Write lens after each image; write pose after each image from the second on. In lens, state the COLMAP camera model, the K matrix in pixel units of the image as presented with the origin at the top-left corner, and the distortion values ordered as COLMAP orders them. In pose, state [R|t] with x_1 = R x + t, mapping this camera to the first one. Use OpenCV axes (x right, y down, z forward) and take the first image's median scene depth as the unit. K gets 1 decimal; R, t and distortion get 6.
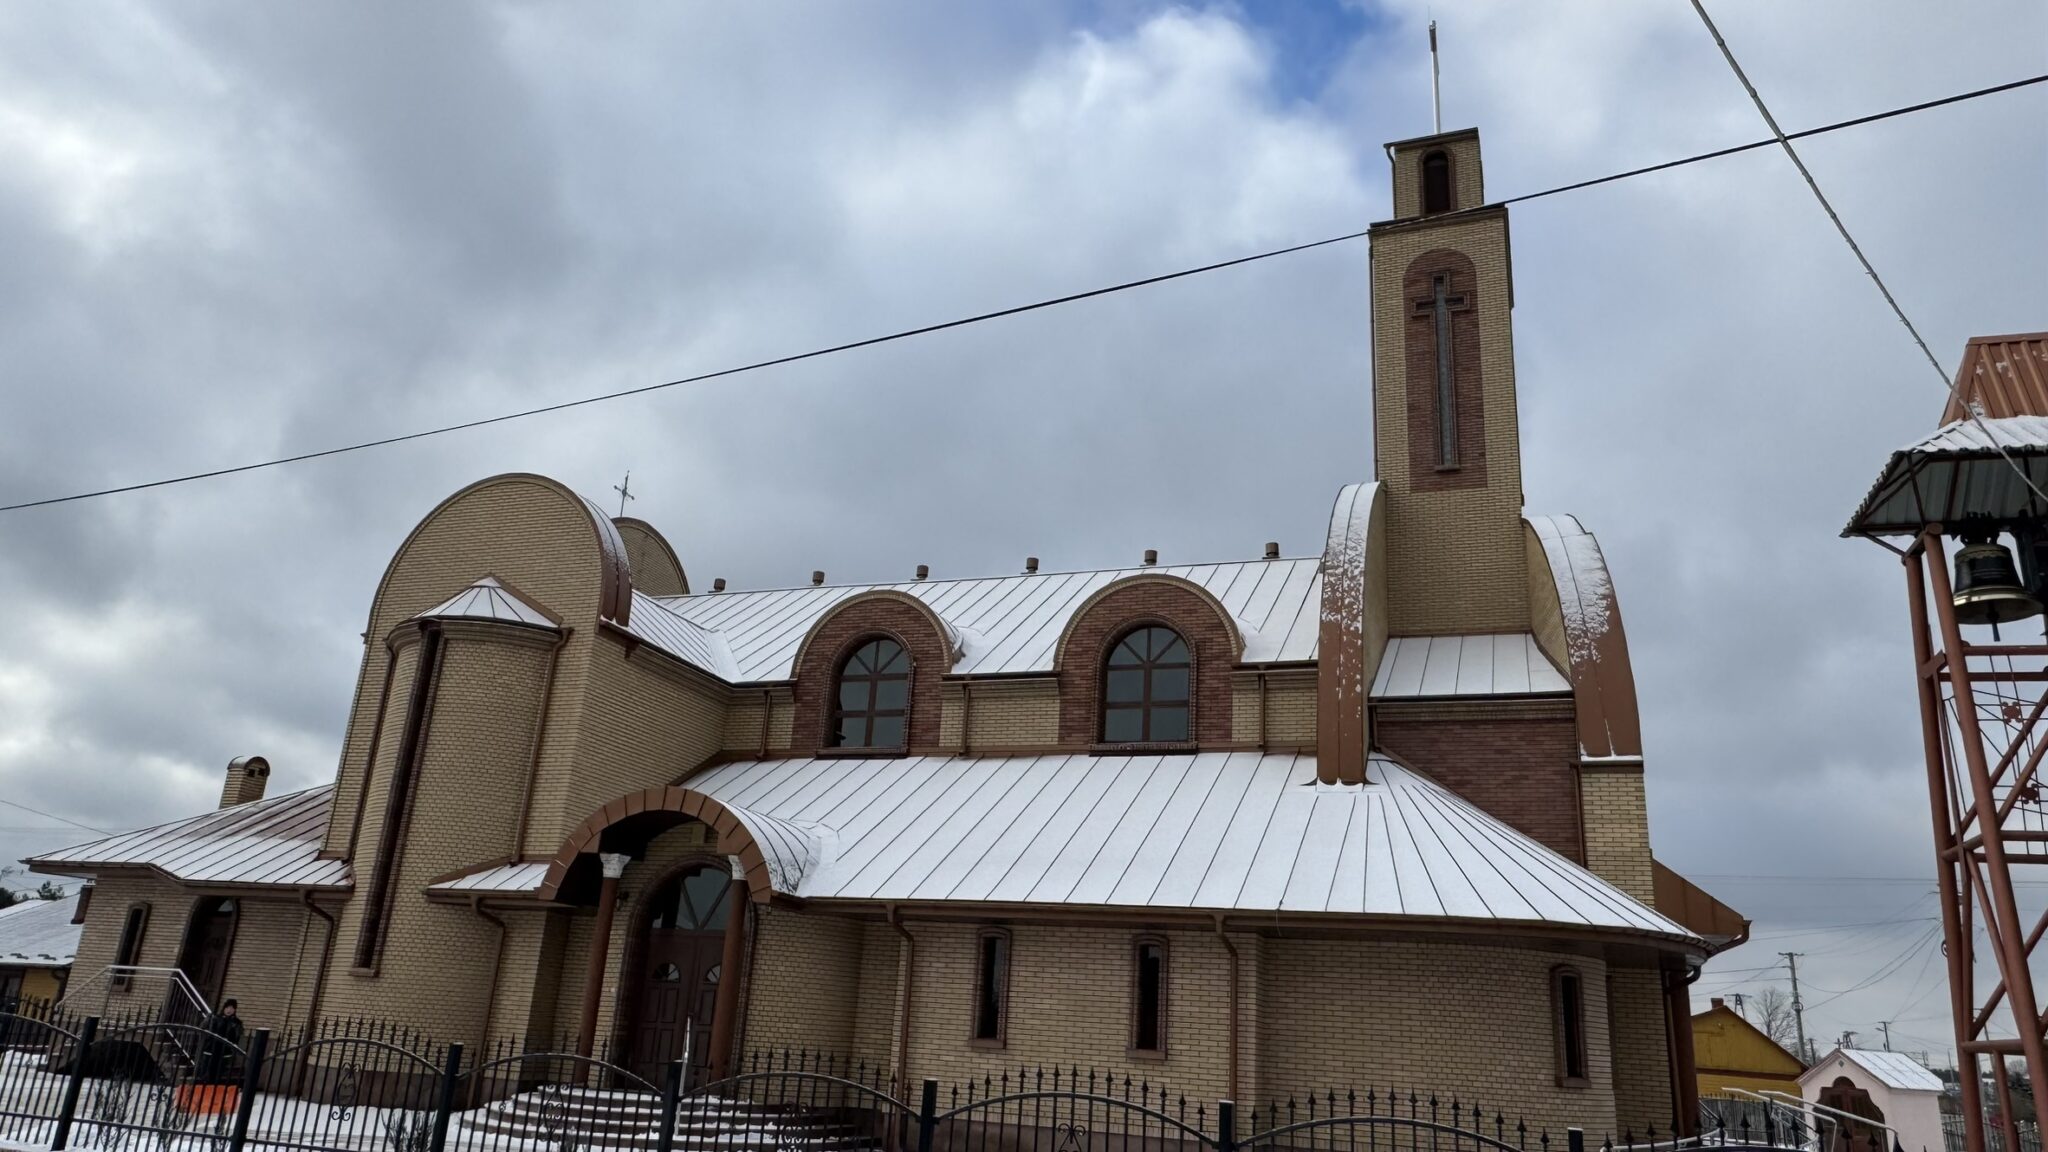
lens RADIAL K [[1346.4, 0, 1023.3], [0, 1346.4, 581.9], [0, 0, 1]] dist [-0.002747, -0.002474]
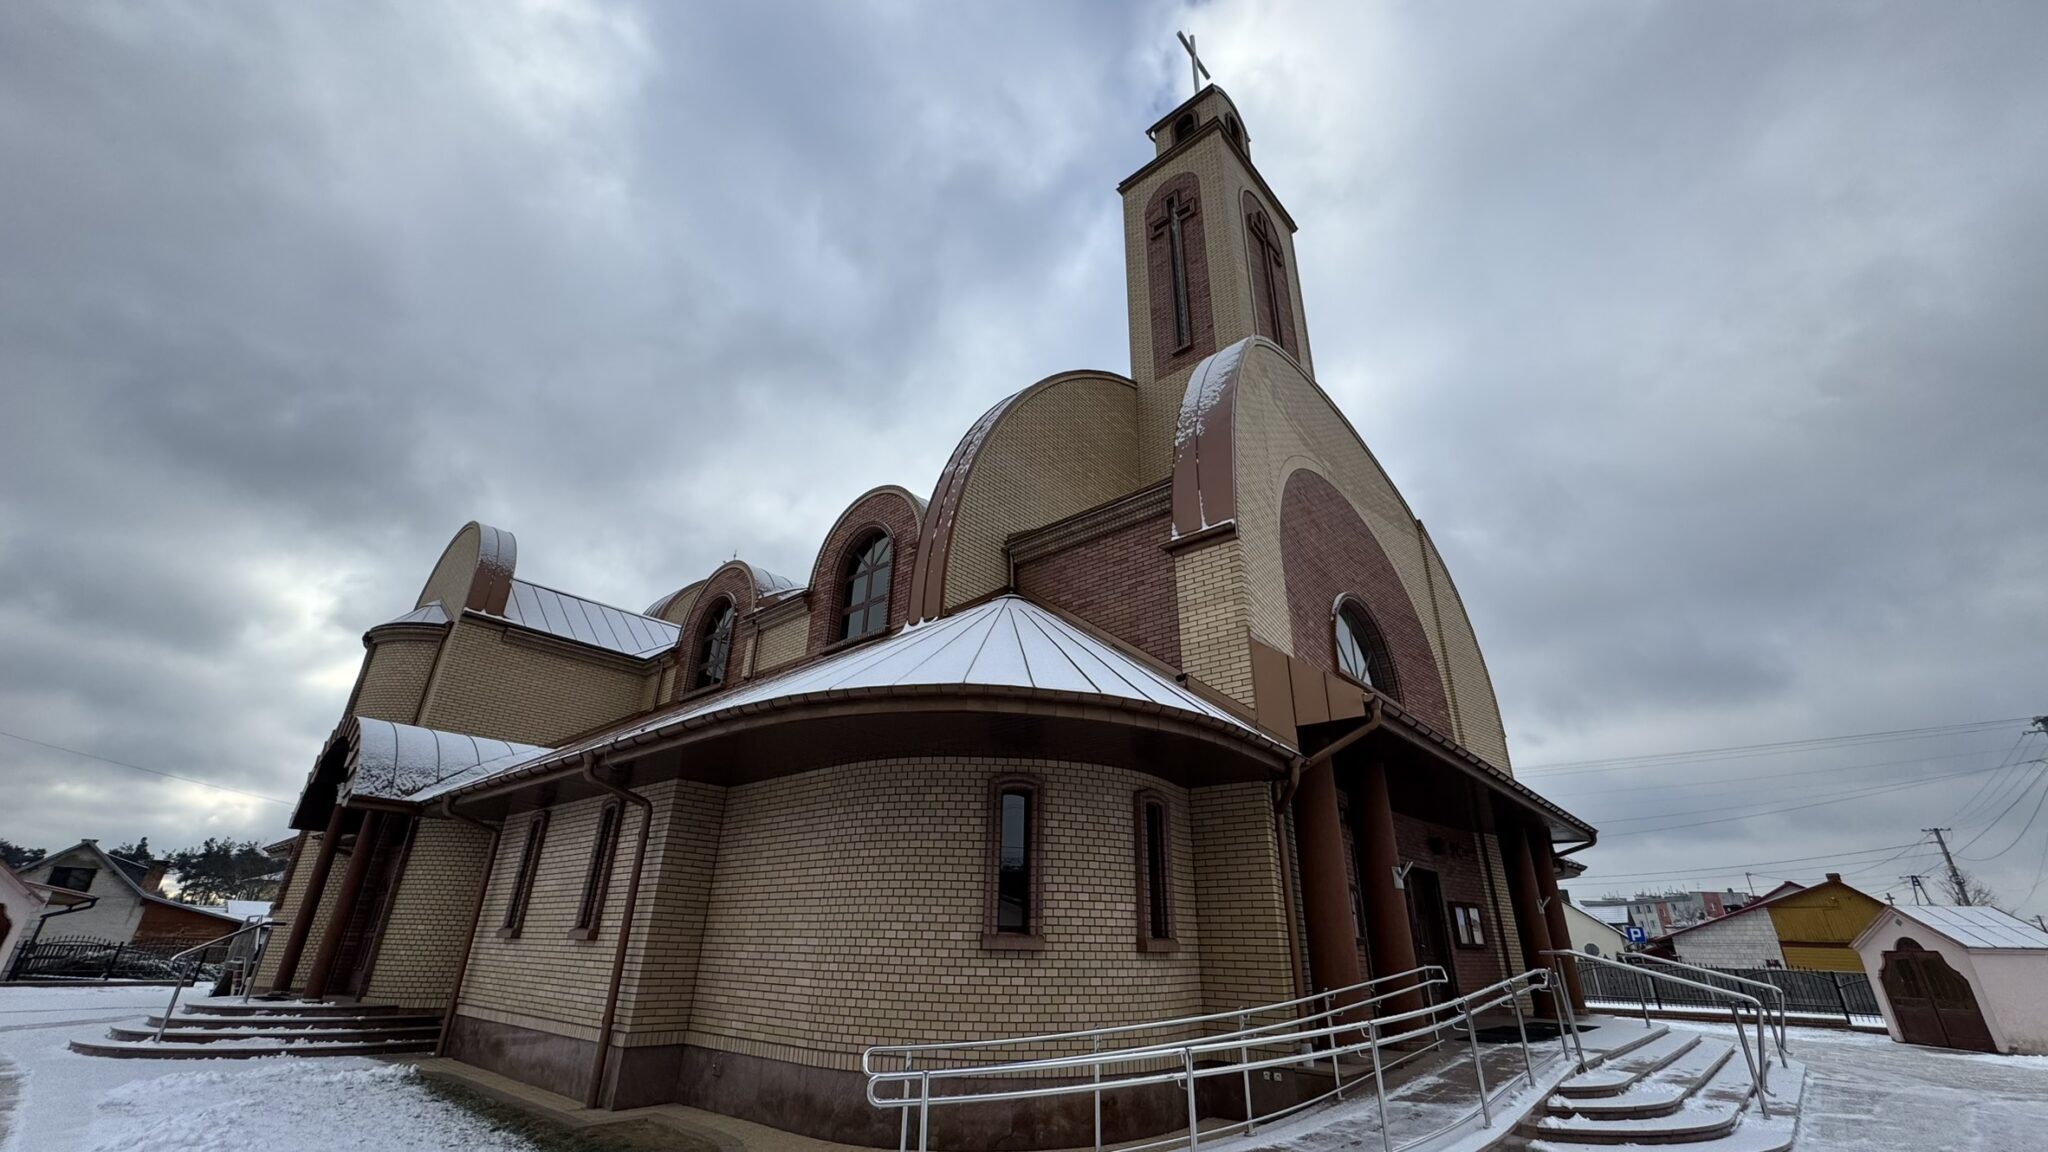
lens RADIAL K [[817.4, 0, 1024.2], [0, 817.4, 574.6], [0, 0, 1]] dist [0.000586, 0.000084]
pose [[0.933991, -0.189940, -0.302627, 0.384425], [0.154340, 0.978371, -0.137727, 0.166748], [0.322242, 0.081928, 0.943105, 0.400720]]
